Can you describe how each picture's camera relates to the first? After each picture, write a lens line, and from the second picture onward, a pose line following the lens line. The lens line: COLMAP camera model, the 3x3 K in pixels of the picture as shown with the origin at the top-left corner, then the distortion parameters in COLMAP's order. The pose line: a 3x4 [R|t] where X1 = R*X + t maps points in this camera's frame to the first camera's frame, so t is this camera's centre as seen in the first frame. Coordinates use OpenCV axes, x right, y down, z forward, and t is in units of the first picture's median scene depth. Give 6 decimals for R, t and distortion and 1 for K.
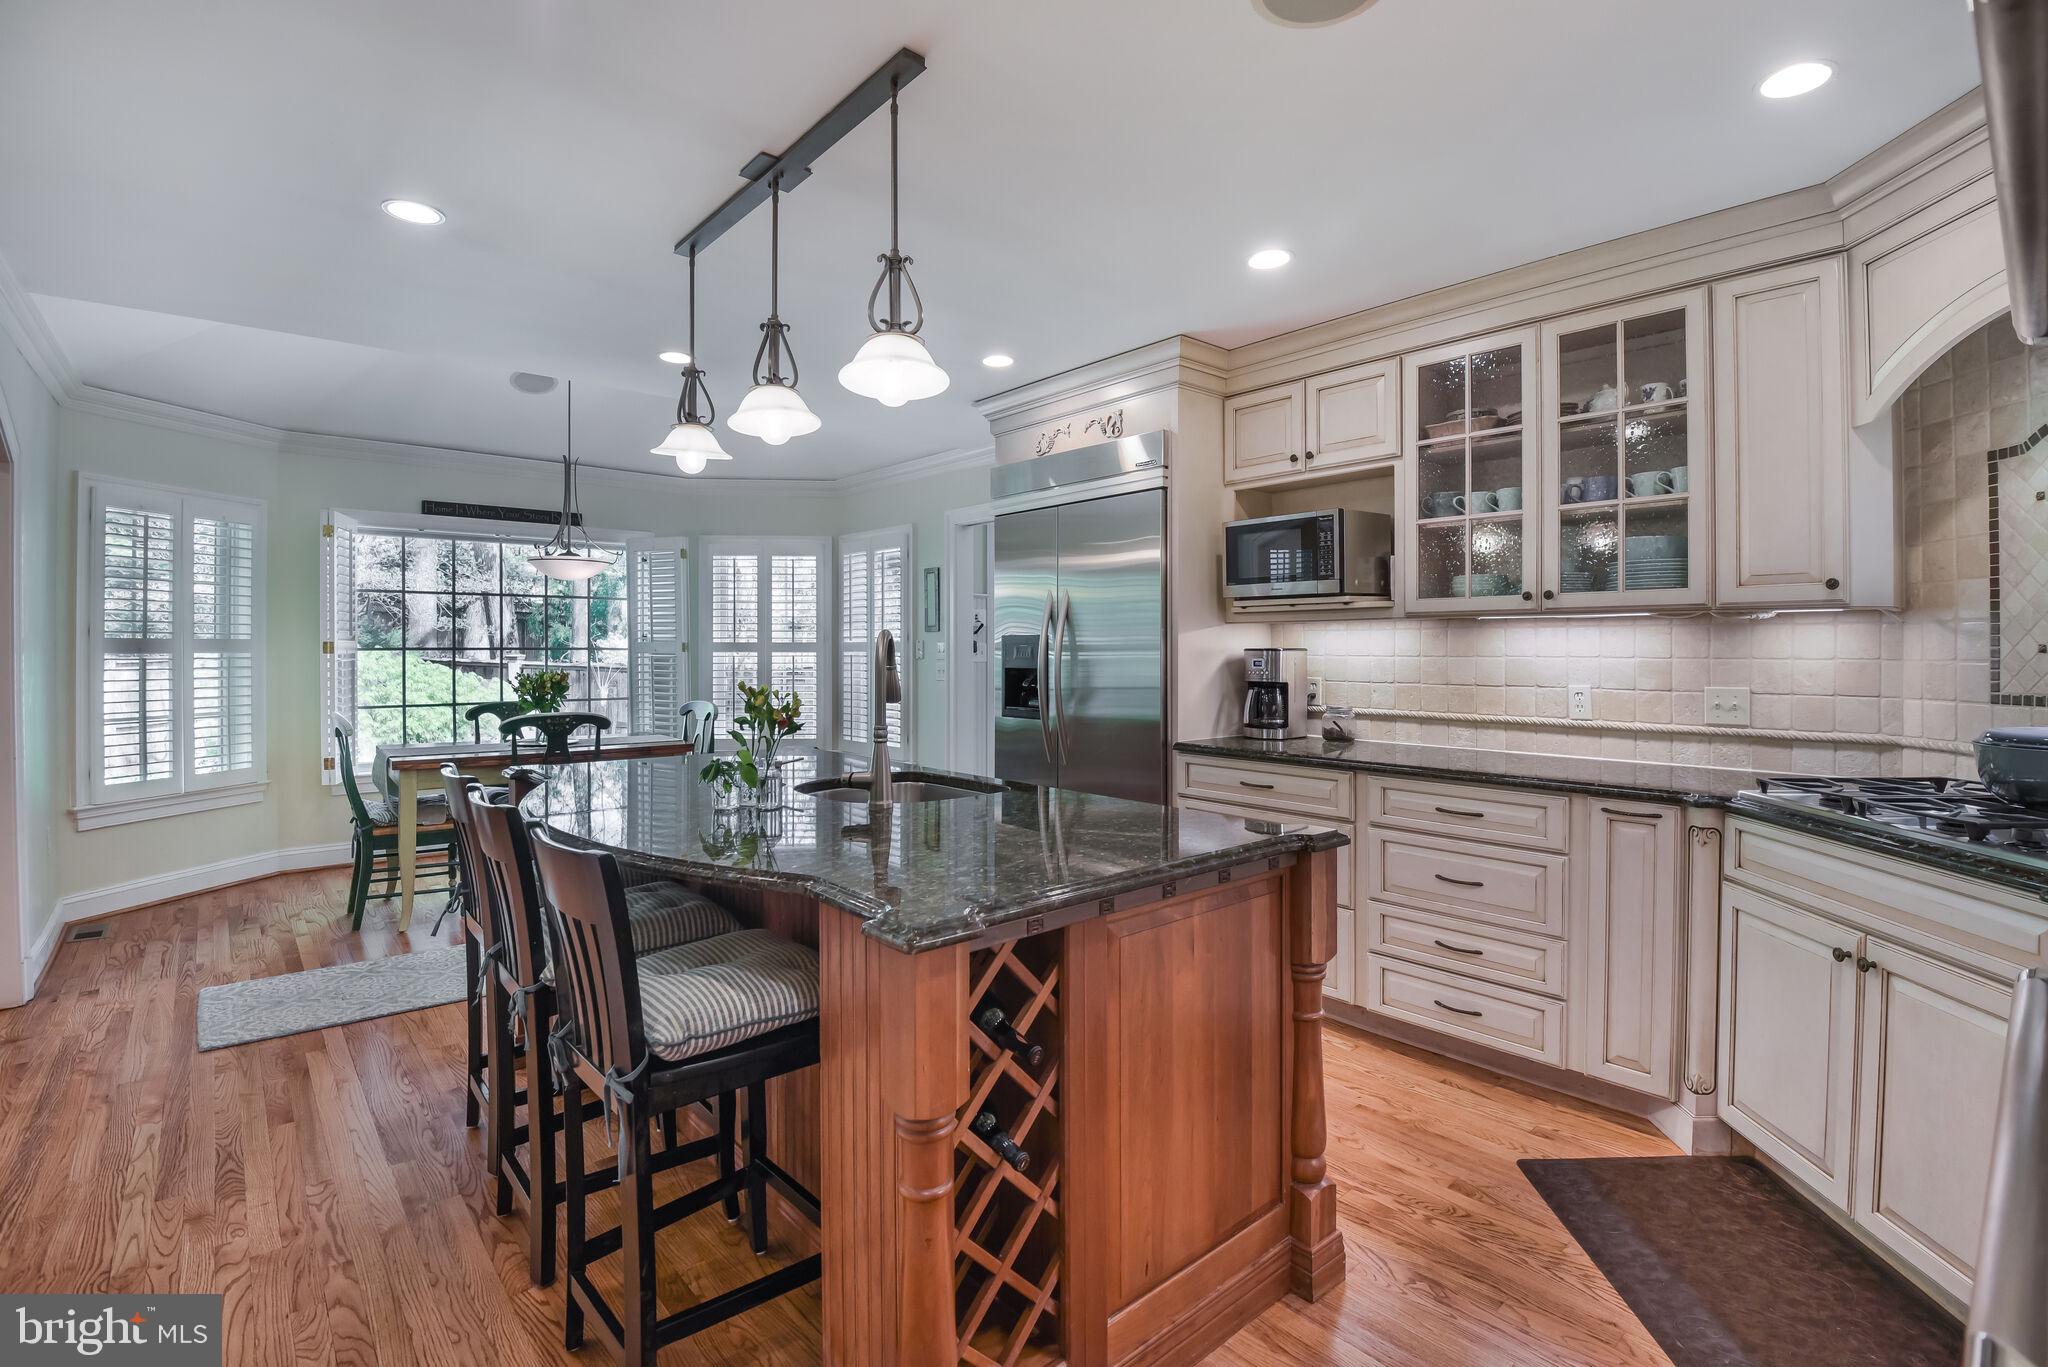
lens RADIAL K [[960.5, 0, 1034.5], [0, 960.5, 652.9], [0, 0, 1]] dist [-0.021611, -0.006131]
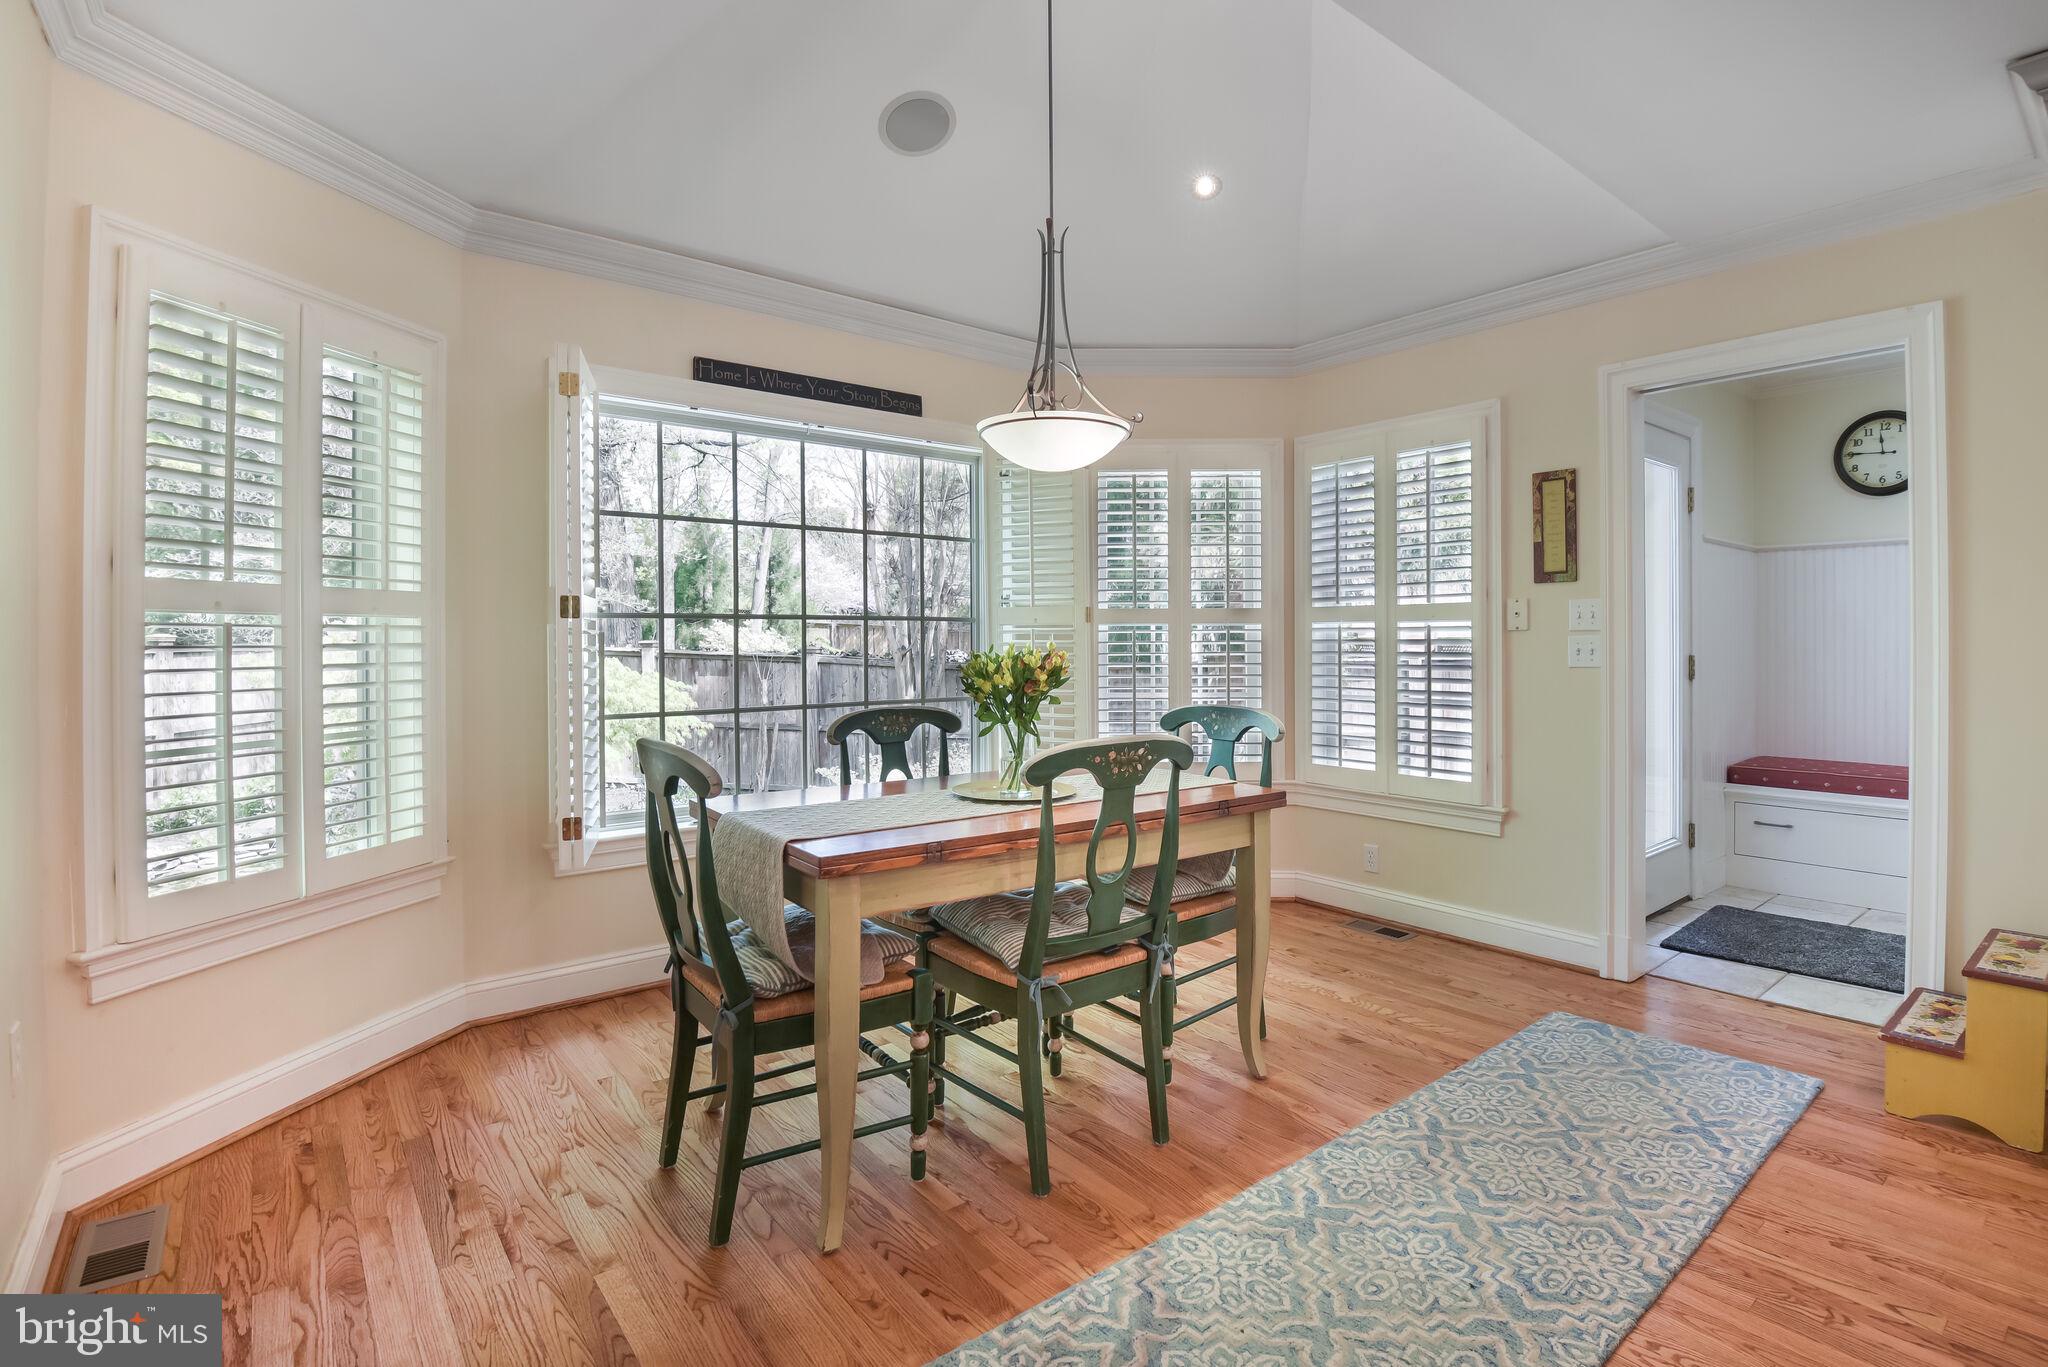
lens RADIAL K [[960.5, 0, 1029.4], [0, 960.5, 640.5], [0, 0, 1]] dist [-0.021611, -0.006131]
pose [[0.999449, -0.005974, -0.032636, -0.474442], [0.005863, 0.999977, -0.003470, 0.016247], [0.032656, 0.003276, 0.999461, 0.480895]]
